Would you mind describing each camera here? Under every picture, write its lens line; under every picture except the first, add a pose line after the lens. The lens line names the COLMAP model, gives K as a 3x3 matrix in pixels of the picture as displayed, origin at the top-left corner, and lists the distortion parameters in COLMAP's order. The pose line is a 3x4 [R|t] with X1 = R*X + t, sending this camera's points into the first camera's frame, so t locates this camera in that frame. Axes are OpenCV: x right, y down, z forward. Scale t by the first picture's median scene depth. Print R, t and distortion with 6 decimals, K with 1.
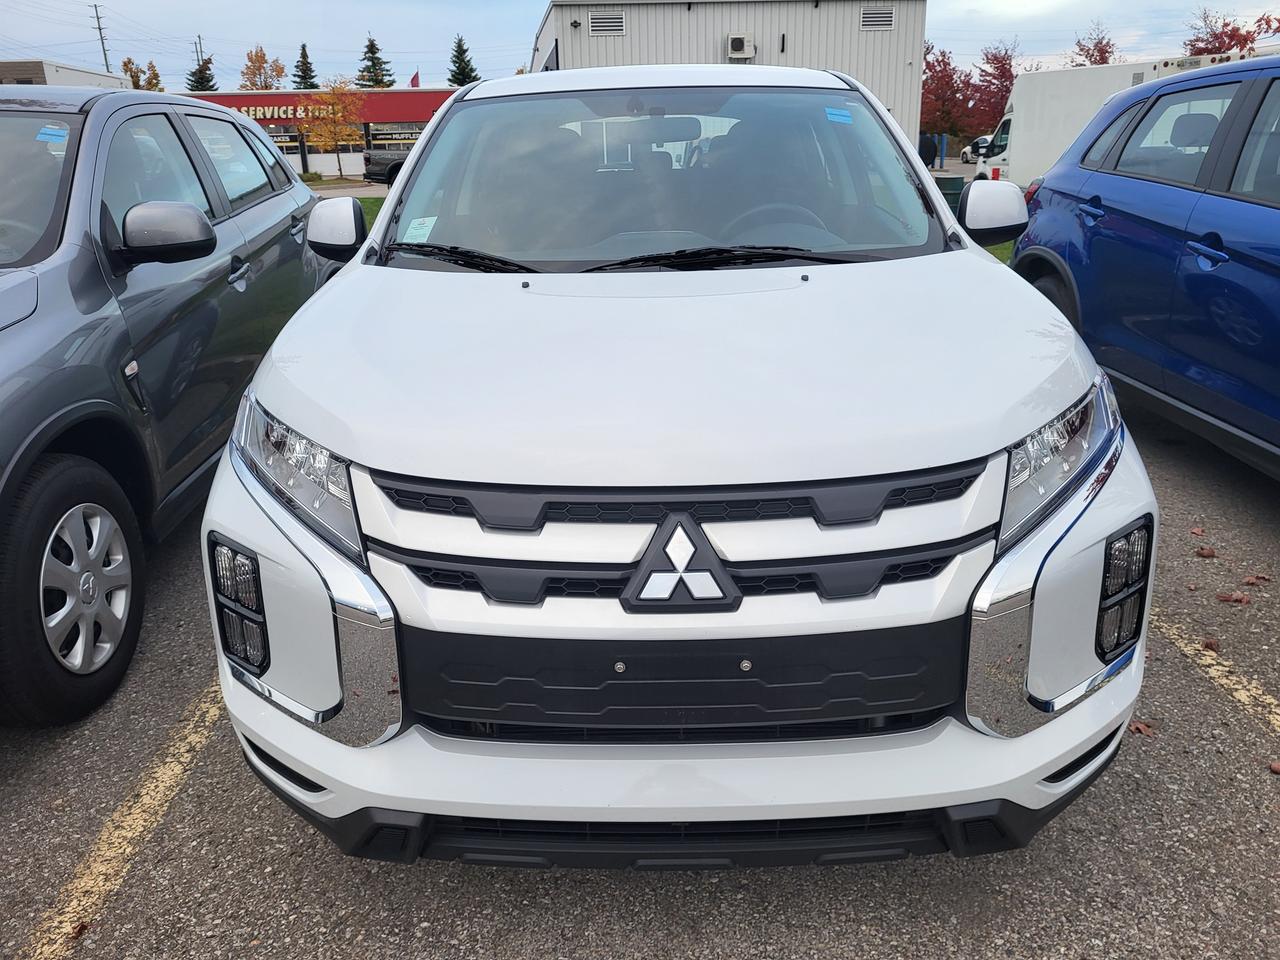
lens RADIAL K [[987.3, 0, 621.9], [0, 987.3, 463.5], [0, 0, 1]] dist [0.043884, -0.049667]
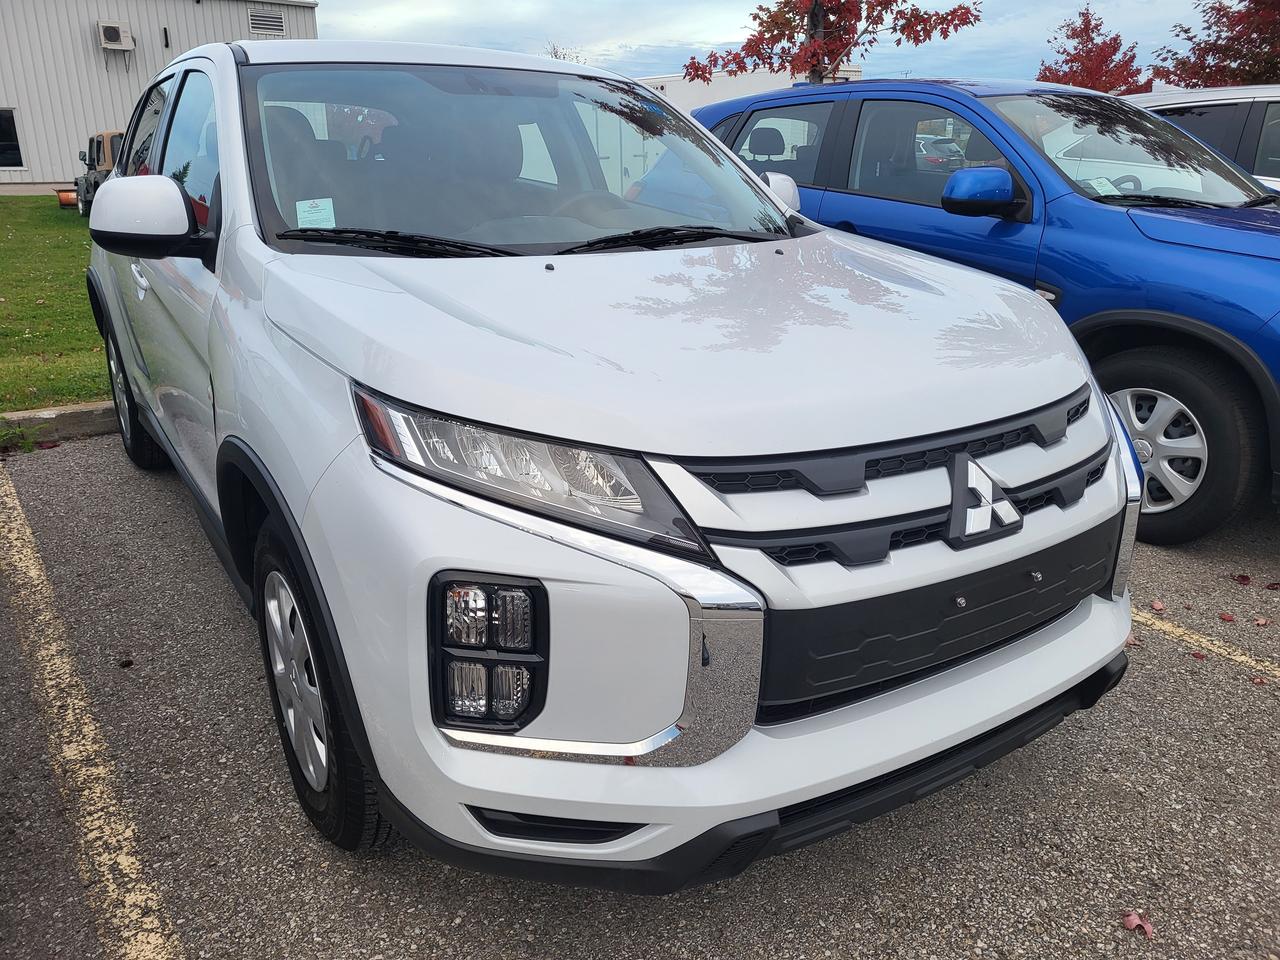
lens RADIAL K [[987.3, 0, 616.2], [0, 987.3, 462.5], [0, 0, 1]] dist [0.043884, -0.049667]
pose [[0.829753, -0.137263, 0.540989, -0.803861], [0.143225, 0.989195, 0.031309, -0.026855], [-0.539441, 0.051505, 0.840447, 0.274223]]
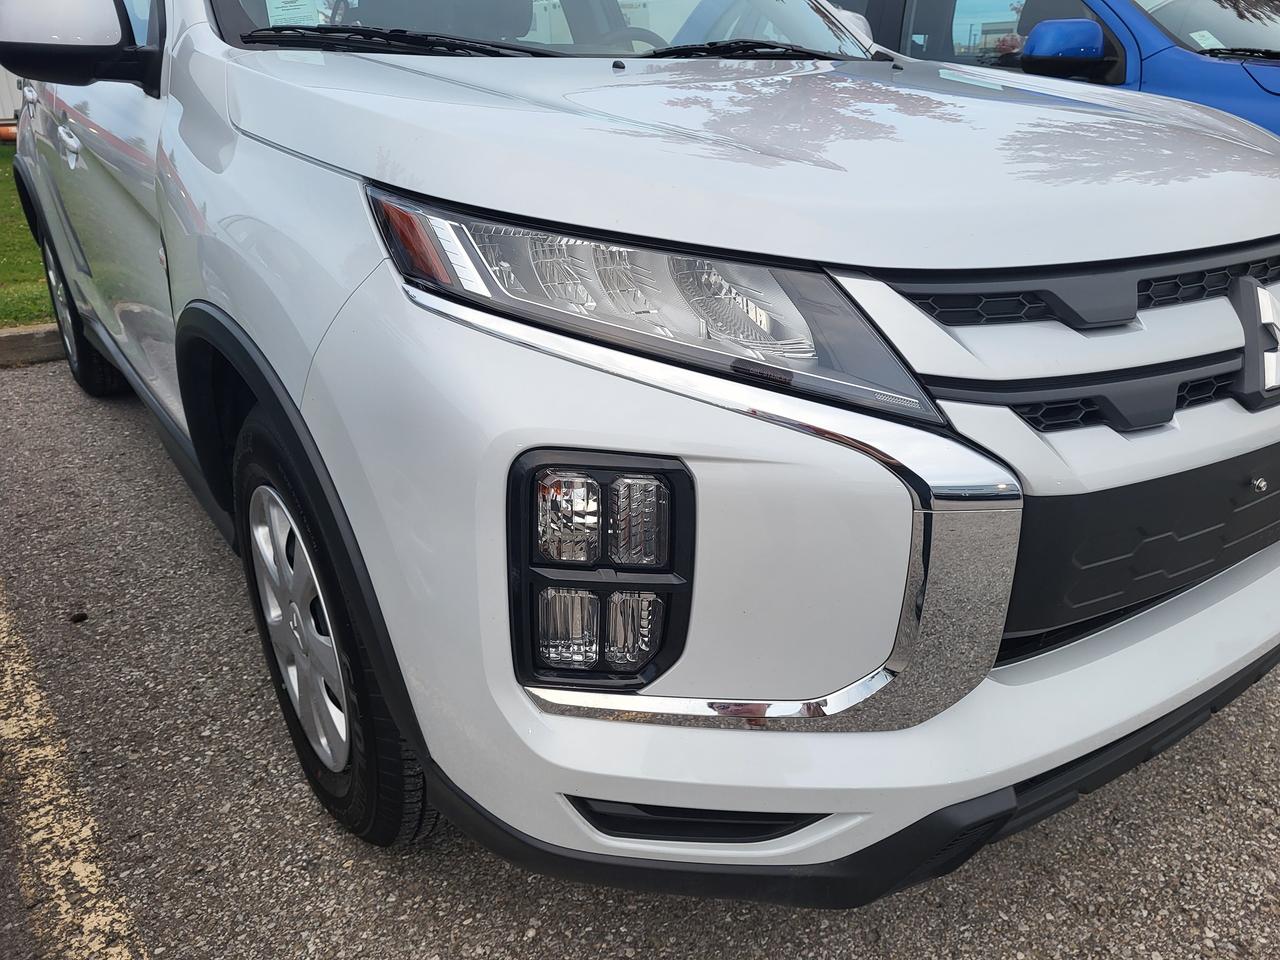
lens RADIAL K [[987.3, 0, 638.2], [0, 987.3, 478.8], [0, 0, 1]] dist [0.043884, -0.049667]
pose [[0.802468, -0.195453, 0.563776, -0.742926], [0.164983, 0.980675, 0.105153, 0.042033], [-0.573433, 0.008631, 0.819207, 0.605887]]
